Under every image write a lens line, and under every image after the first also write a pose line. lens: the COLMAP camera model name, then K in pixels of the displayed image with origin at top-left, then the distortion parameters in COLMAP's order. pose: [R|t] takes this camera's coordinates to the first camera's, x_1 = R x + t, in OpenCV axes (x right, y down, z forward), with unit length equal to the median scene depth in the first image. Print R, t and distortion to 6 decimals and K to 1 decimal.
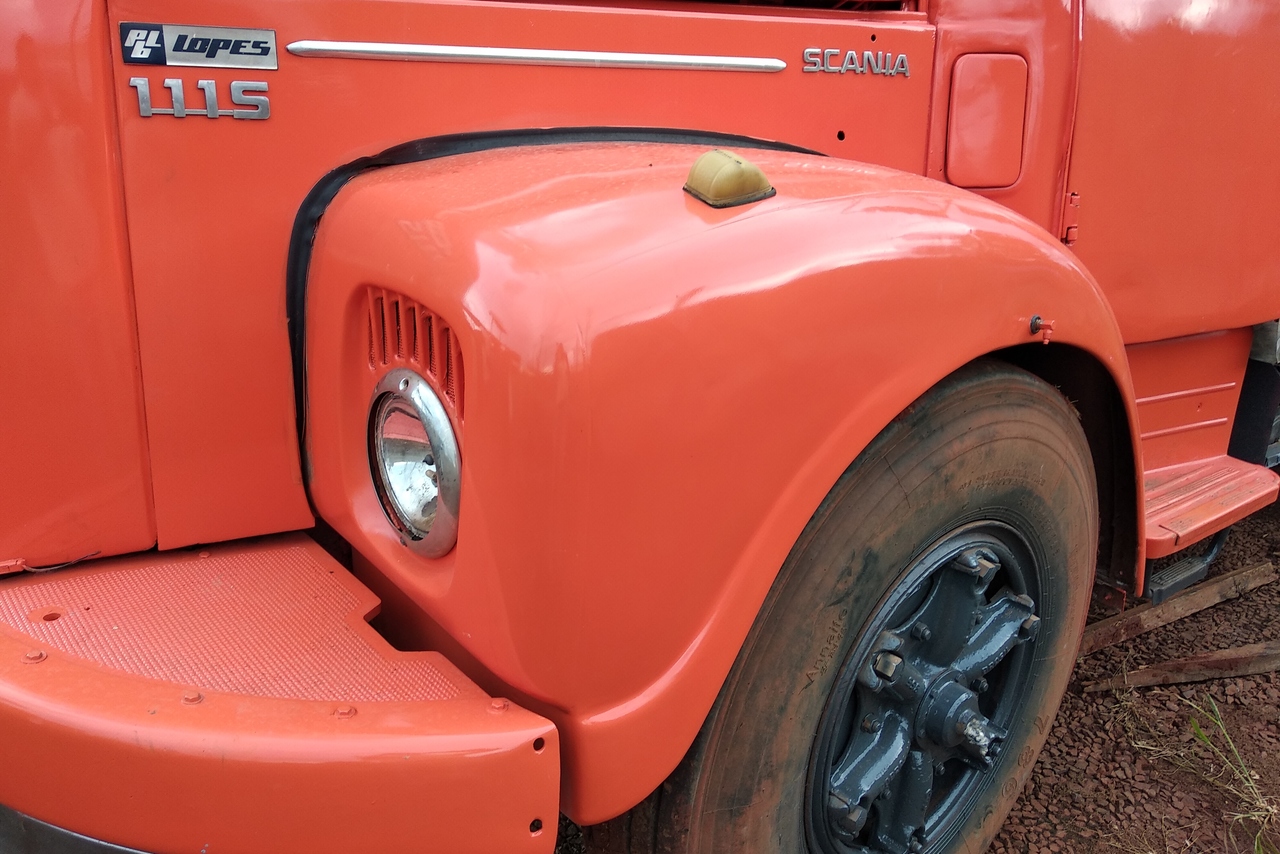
lens RADIAL K [[988.8, 0, 640.0], [0, 988.8, 427.0], [0, 0, 1]] dist [0.003551, -0.012147]
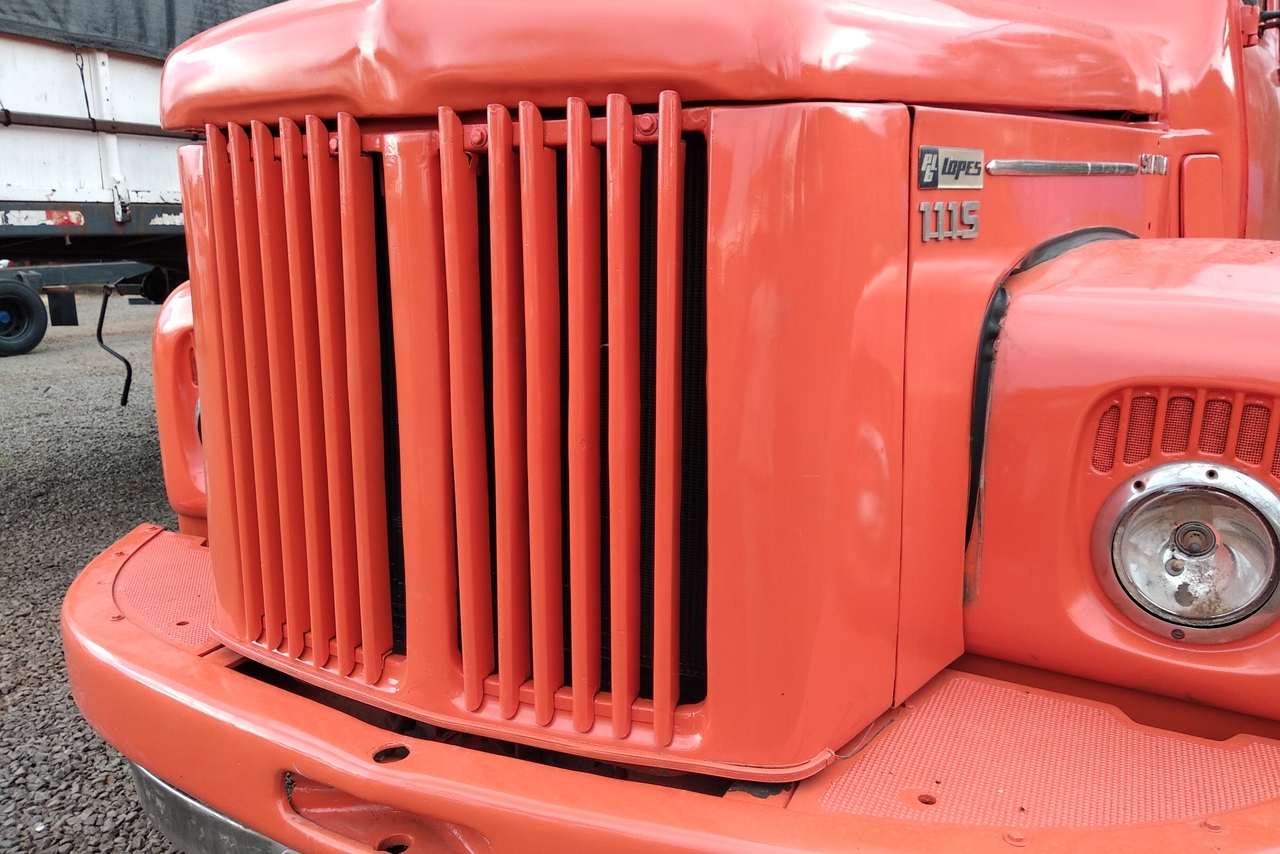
lens RADIAL K [[988.8, 0, 640.0], [0, 988.8, 427.0], [0, 0, 1]] dist [0.003551, -0.012147]
pose [[0.922877, -0.132894, 0.361439, -0.936894], [0.169693, 0.982870, -0.071902, -0.096796], [-0.345692, 0.127690, 0.929619, 0.191949]]
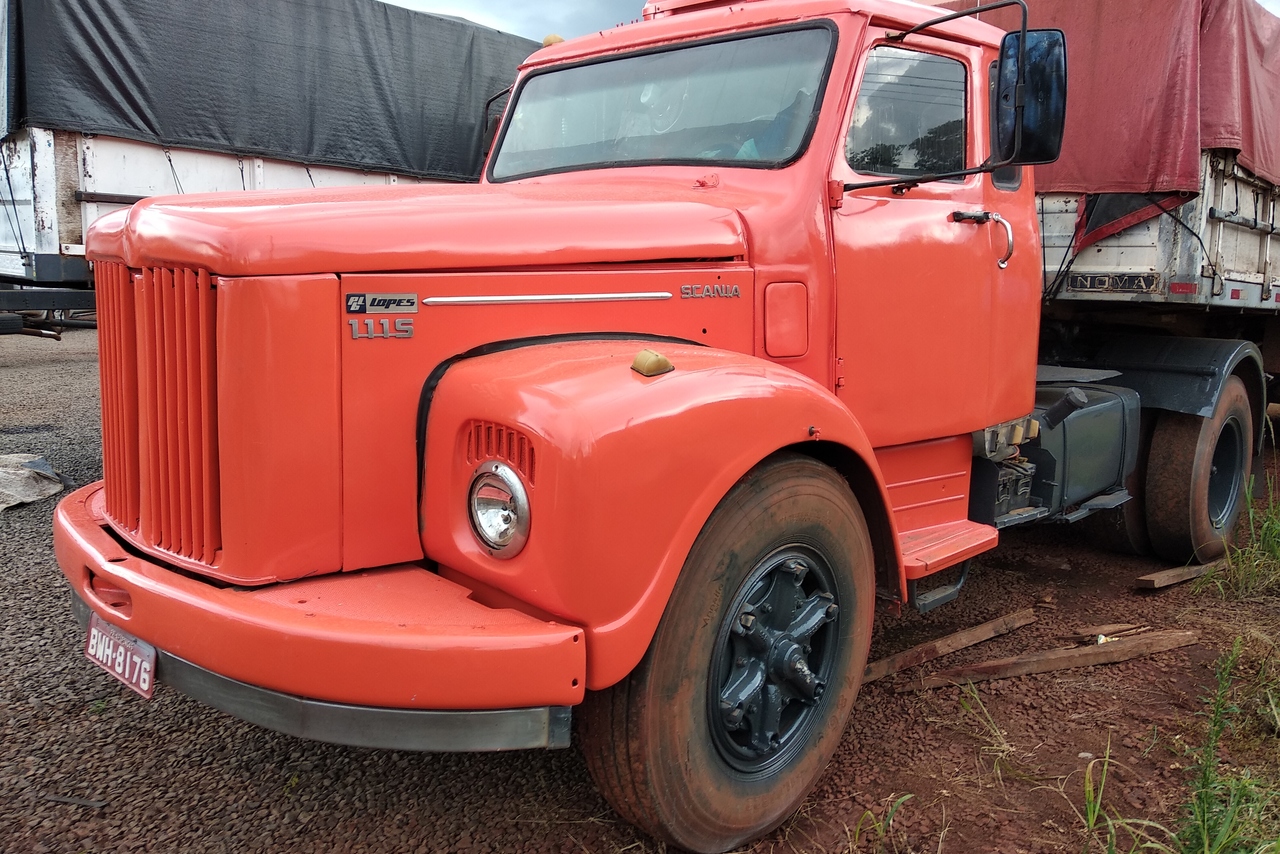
lens RADIAL K [[988.8, 0, 640.0], [0, 988.8, 427.0], [0, 0, 1]] dist [0.003551, -0.012147]
pose [[0.991949, -0.033556, 0.122113, -0.153530], [0.051248, 0.988139, -0.144761, 0.144019], [-0.115807, 0.149854, 0.981902, -0.805831]]
